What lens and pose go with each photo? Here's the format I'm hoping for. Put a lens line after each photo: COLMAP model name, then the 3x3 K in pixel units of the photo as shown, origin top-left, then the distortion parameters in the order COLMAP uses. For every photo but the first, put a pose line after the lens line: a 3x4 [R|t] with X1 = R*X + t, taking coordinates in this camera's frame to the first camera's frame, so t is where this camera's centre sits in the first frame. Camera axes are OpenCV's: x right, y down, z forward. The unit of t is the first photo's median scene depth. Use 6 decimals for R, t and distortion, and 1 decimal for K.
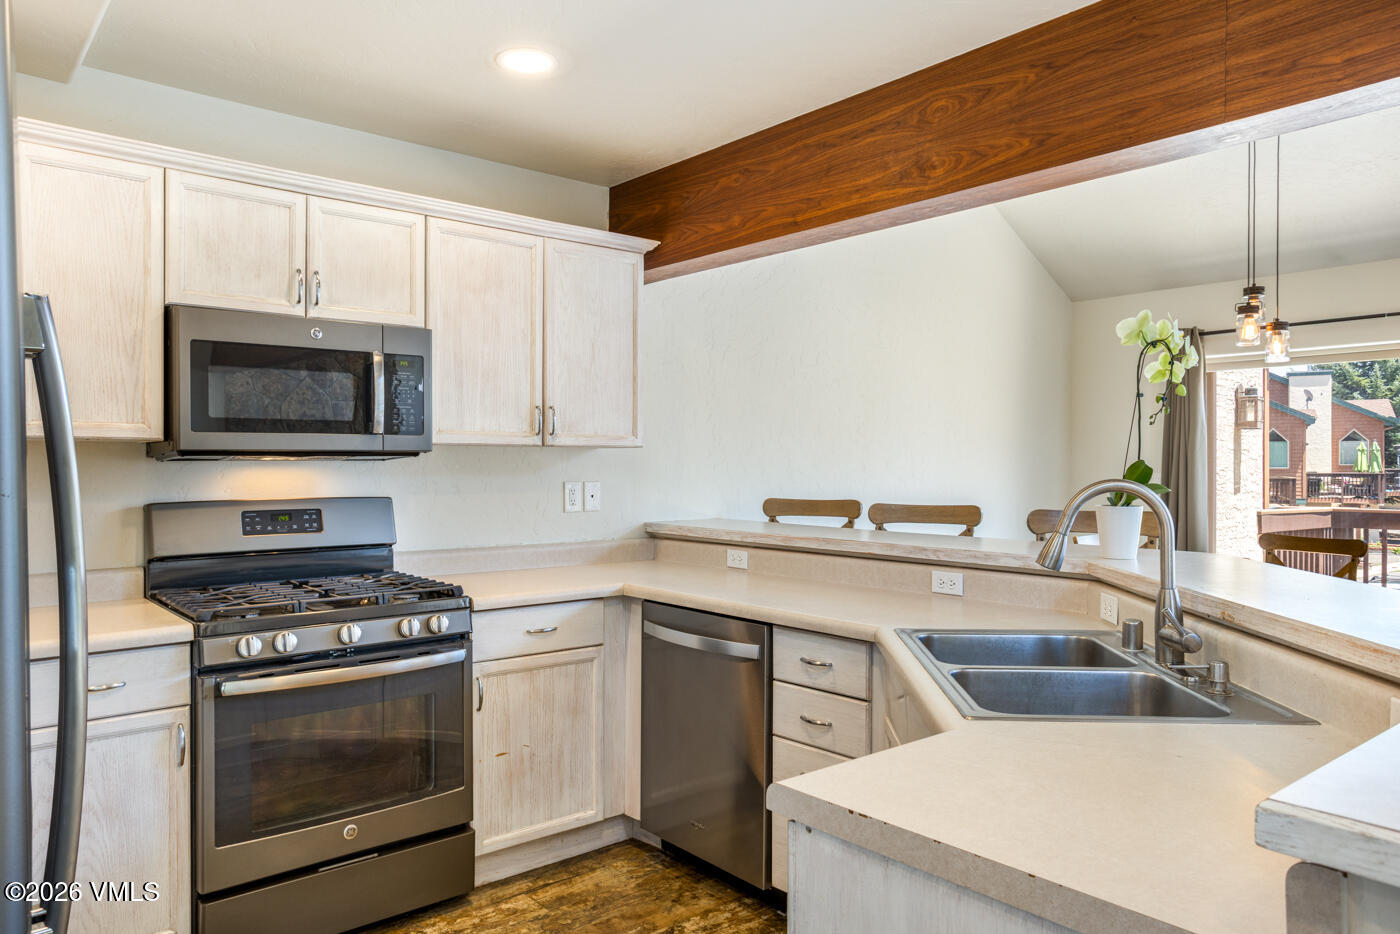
lens RADIAL K [[945.7, 0, 689.5], [0, 945.7, 474.9], [0, 0, 1]] dist [-0.002794, 0.005243]
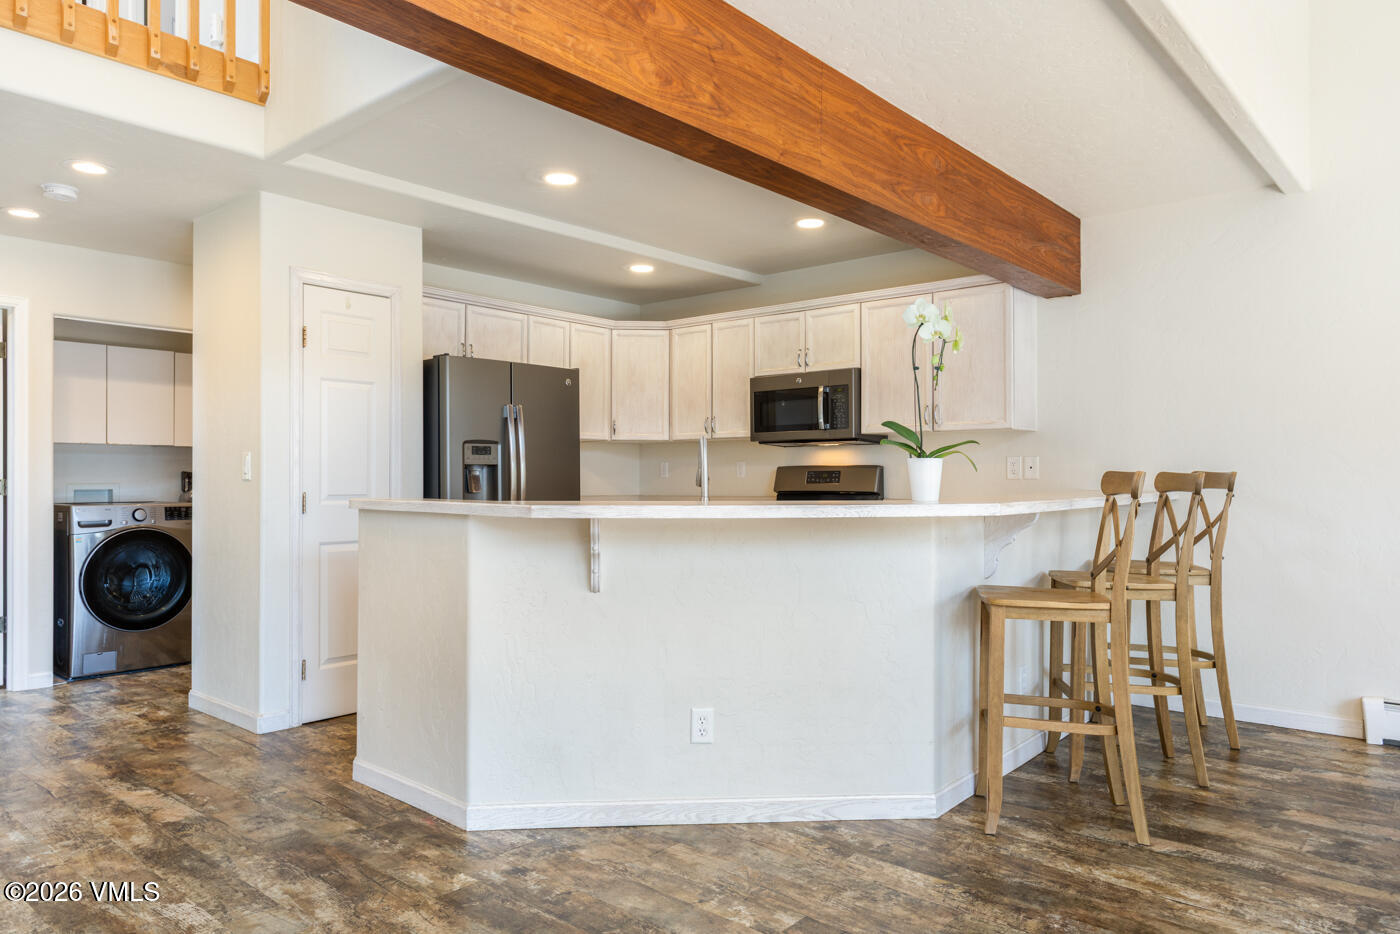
lens RADIAL K [[945.7, 0, 696.2], [0, 945.7, 467.3], [0, 0, 1]] dist [-0.002794, 0.005243]
pose [[0.147397, -0.008420, -0.989041, 1.442952], [-0.006754, 0.999932, -0.009519, 0.049264], [0.989054, 0.008083, 0.147331, 0.467811]]
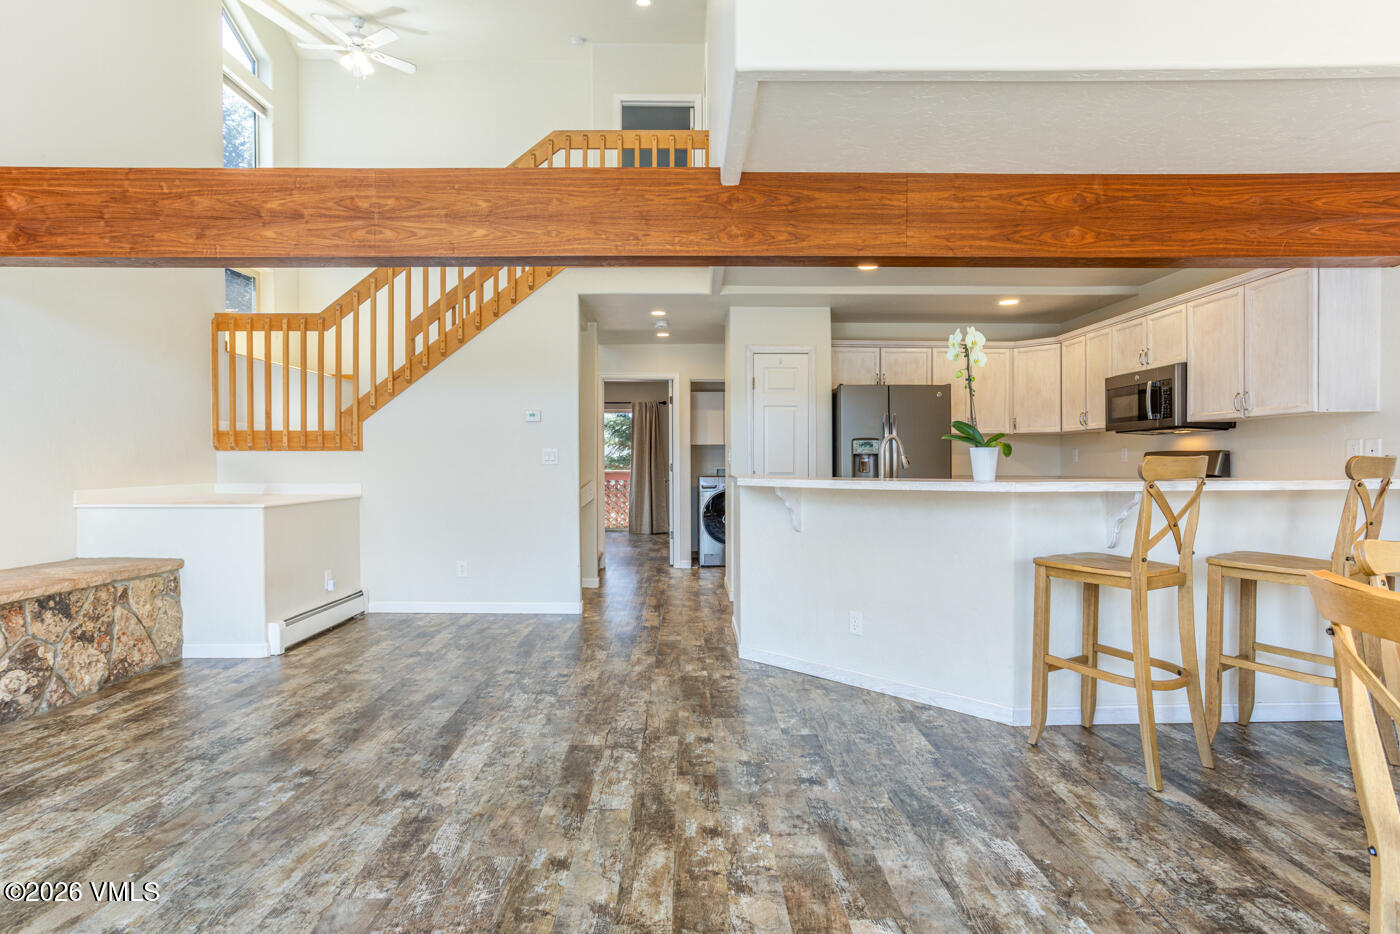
lens RADIAL K [[698.5, 0, 694.1], [0, 698.5, 469.0], [0, 0, 1]] dist [-0.011855, 0.004370]
pose [[-0.639383, 0.013568, -0.768768, 1.501035], [0.000563, 0.999852, 0.017178, 0.039770], [0.768888, 0.010550, -0.639297, 1.185466]]
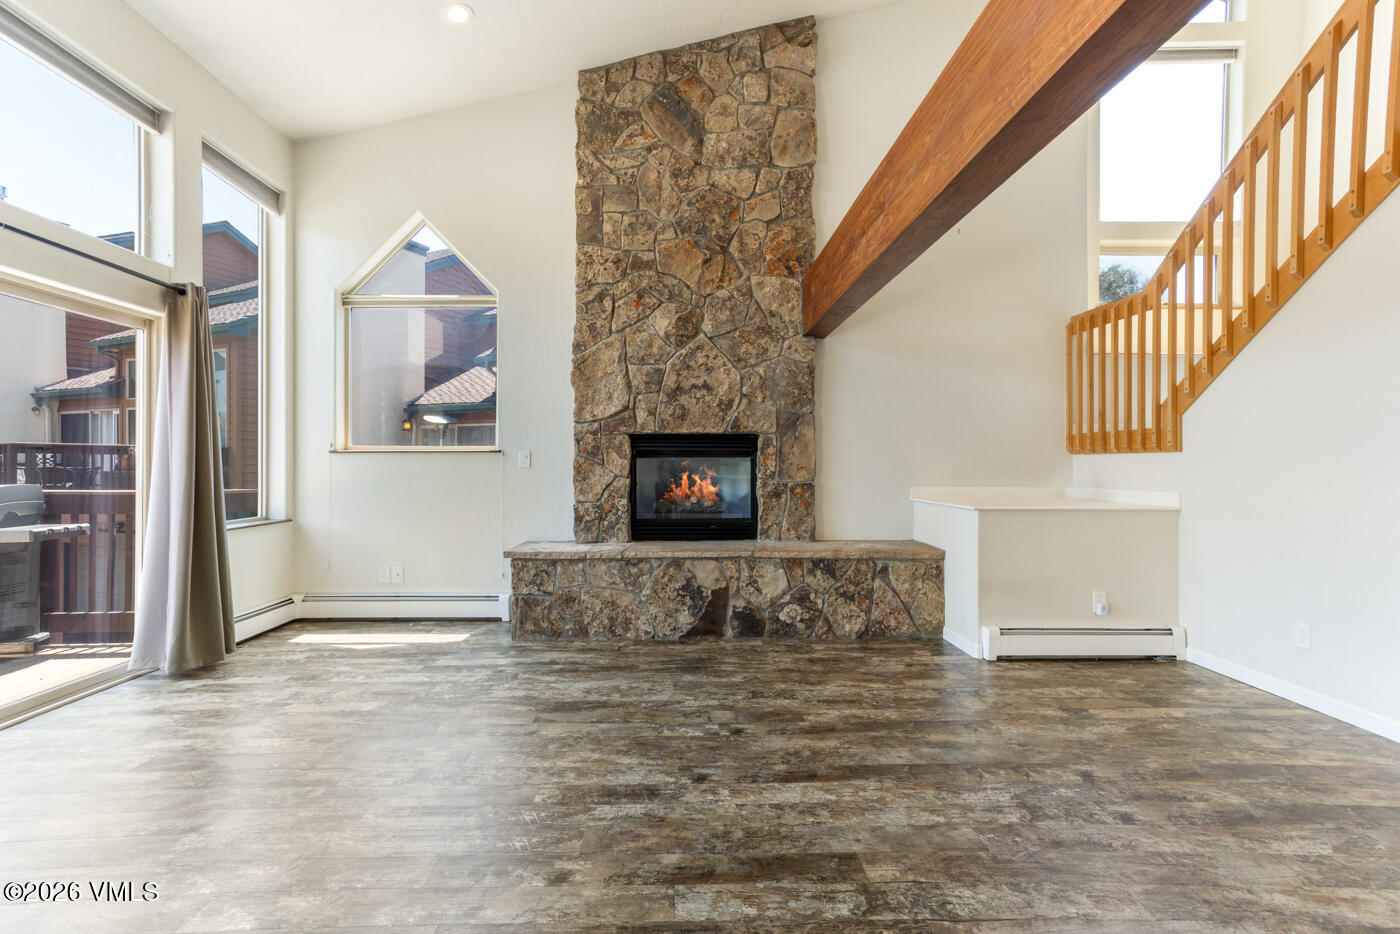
lens RADIAL K [[691.8, 0, 700.7], [0, 691.8, 464.4], [0, 0, 1]] dist [-0.019953, 0.013281]
pose [[-0.778878, 0.005278, 0.627153, 0.575492], [0.004121, 0.999986, -0.003297, 0.050553], [-0.627161, 0.000016, -0.778889, 1.076042]]
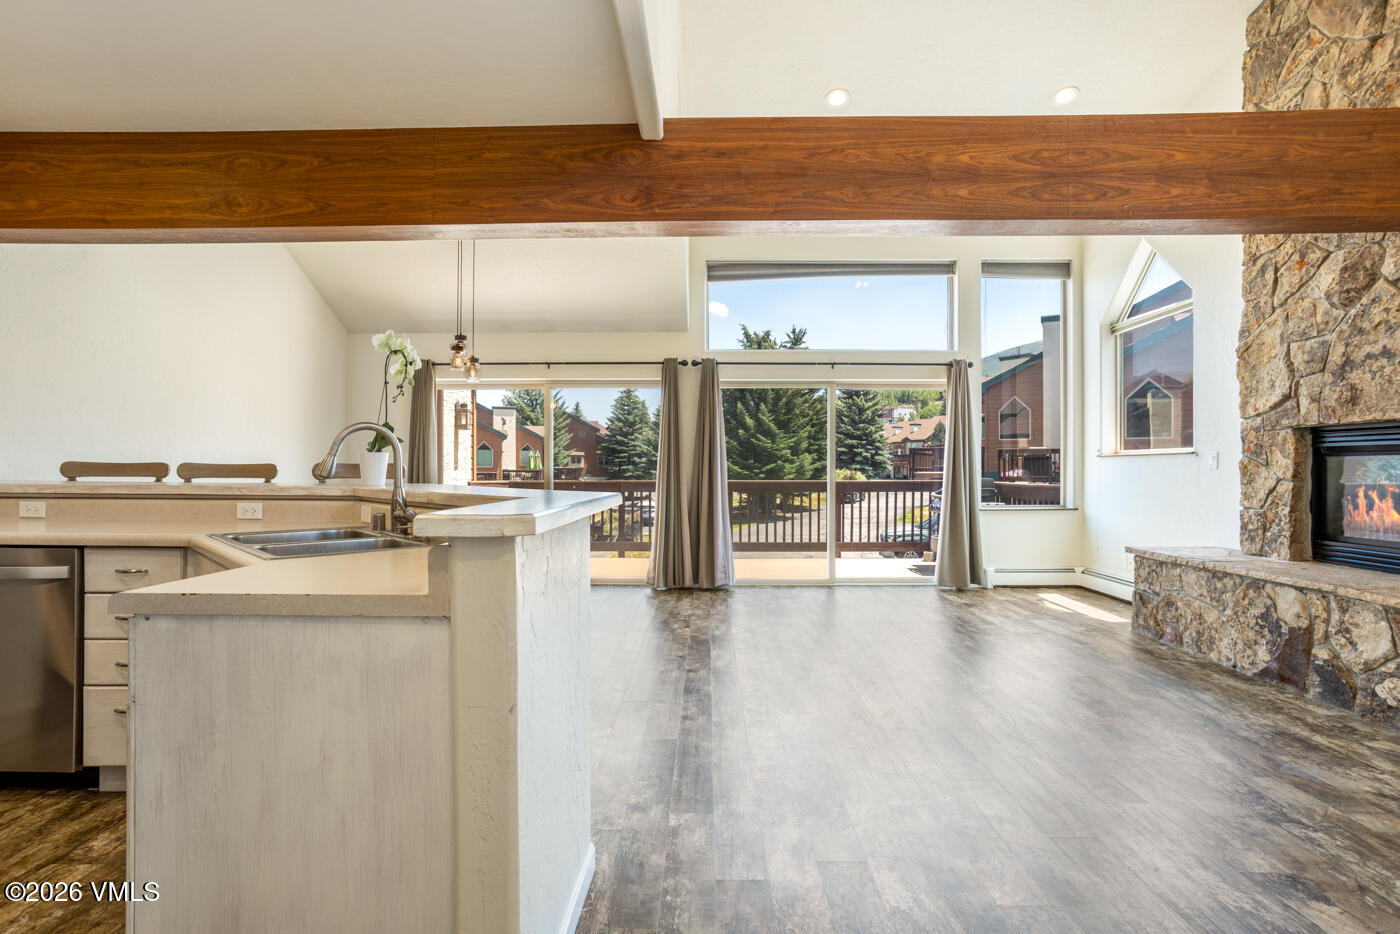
lens RADIAL K [[691.8, 0, 685.2], [0, 691.8, 468.8], [0, 0, 1]] dist [-0.019953, 0.013281]
pose [[0.671345, 0.003534, 0.741137, -0.040425], [0.001504, 0.999980, -0.006131, 0.057684], [-0.741144, 0.005230, 0.671326, -0.130580]]
